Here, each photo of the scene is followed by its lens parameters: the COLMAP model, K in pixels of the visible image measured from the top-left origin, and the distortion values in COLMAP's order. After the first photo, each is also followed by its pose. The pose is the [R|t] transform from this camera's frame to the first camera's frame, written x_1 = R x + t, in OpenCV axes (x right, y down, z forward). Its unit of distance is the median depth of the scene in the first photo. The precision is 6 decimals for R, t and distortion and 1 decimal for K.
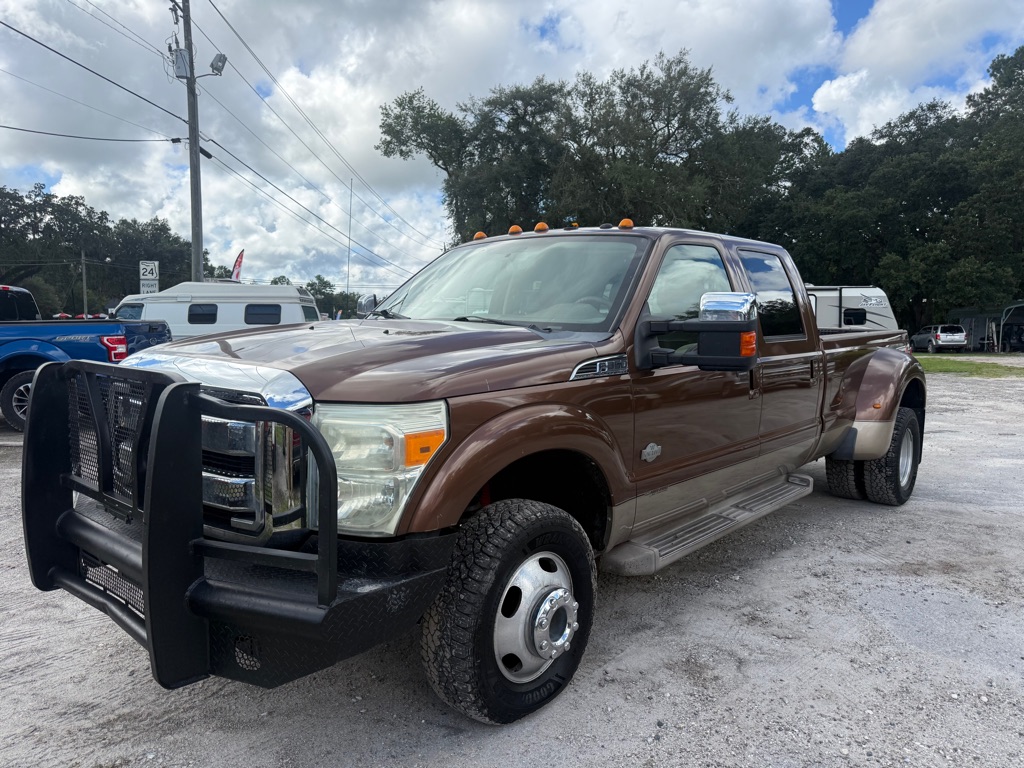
lens RADIAL K [[763.9, 0, 497.8], [0, 763.9, 388.9], [0, 0, 1]] dist [0.009008, -0.010248]
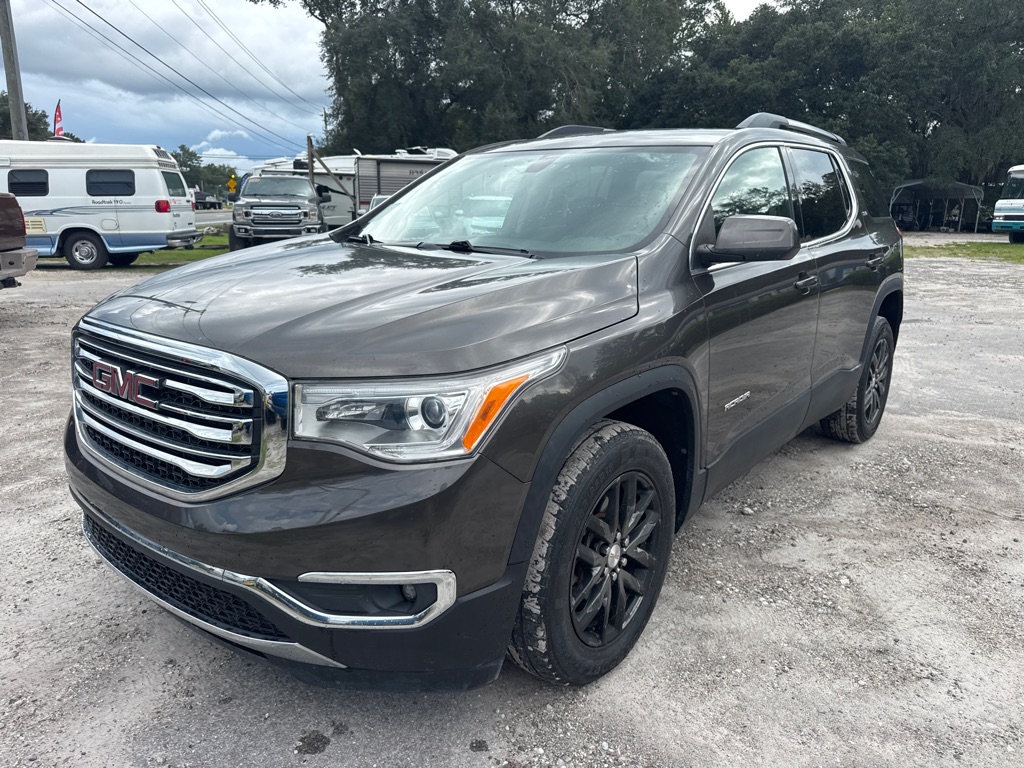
lens RADIAL K [[761.0, 0, 512.0], [0, 761.0, 384.0], [0, 0, 1]] dist [-0.007020, -0.002902]
pose [[0.986798, -0.032571, 0.158649, -0.006305], [0.008539, 0.988670, 0.149863, -0.002773], [-0.161732, -0.146530, 0.975895, 0.051723]]
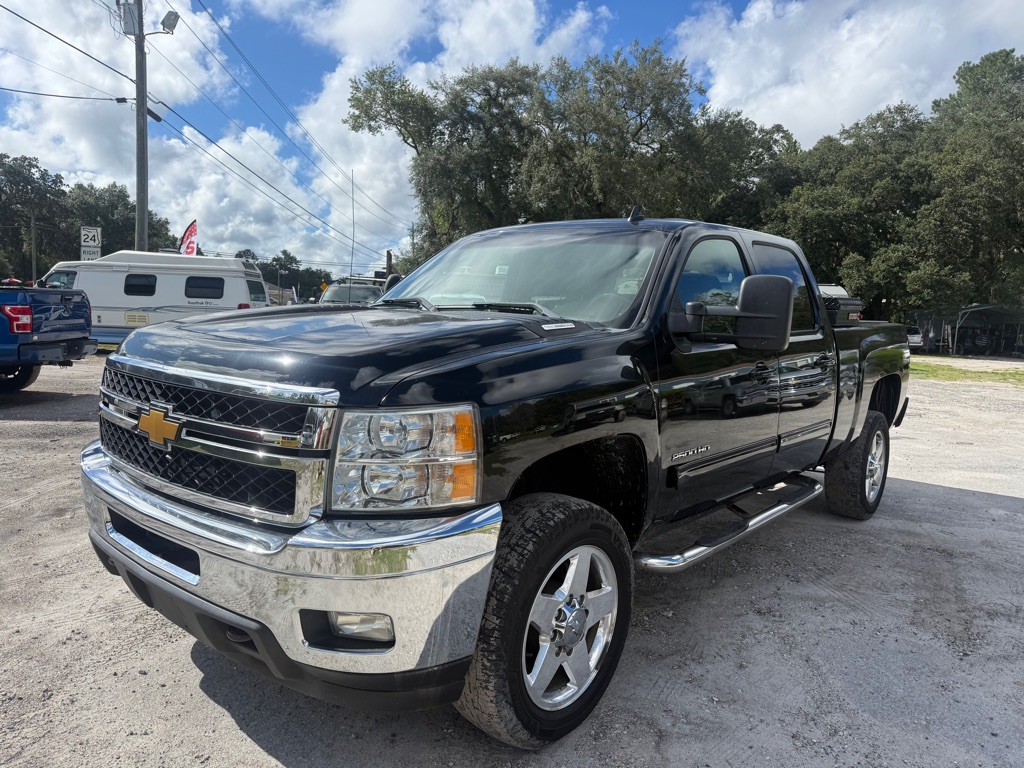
lens RADIAL K [[758.6, 0, 506.0], [0, 758.6, 380.7], [0, 0, 1]] dist [0.005716, -0.005388]
pose [[0.998083, 0.034358, 0.051477, 0.009470], [-0.034913, 0.999341, 0.009916, -0.002457], [-0.051103, -0.011695, 0.998625, 0.019633]]
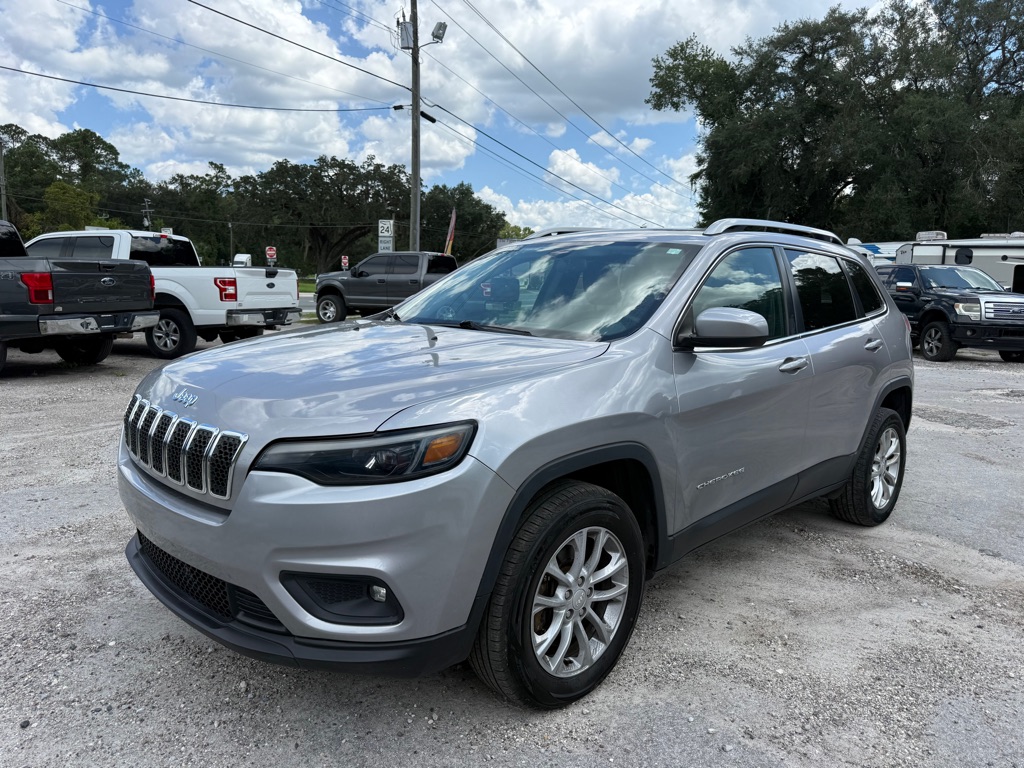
lens RADIAL K [[770.0, 0, 511.2], [0, 770.0, 374.1], [0, 0, 1]] dist [0.007047, -0.001694]
pose [[0.913877, 0.068815, -0.400116, 0.105926], [-0.057349, 0.997529, 0.040576, 0.000050], [0.401920, -0.014135, 0.915566, 0.030346]]
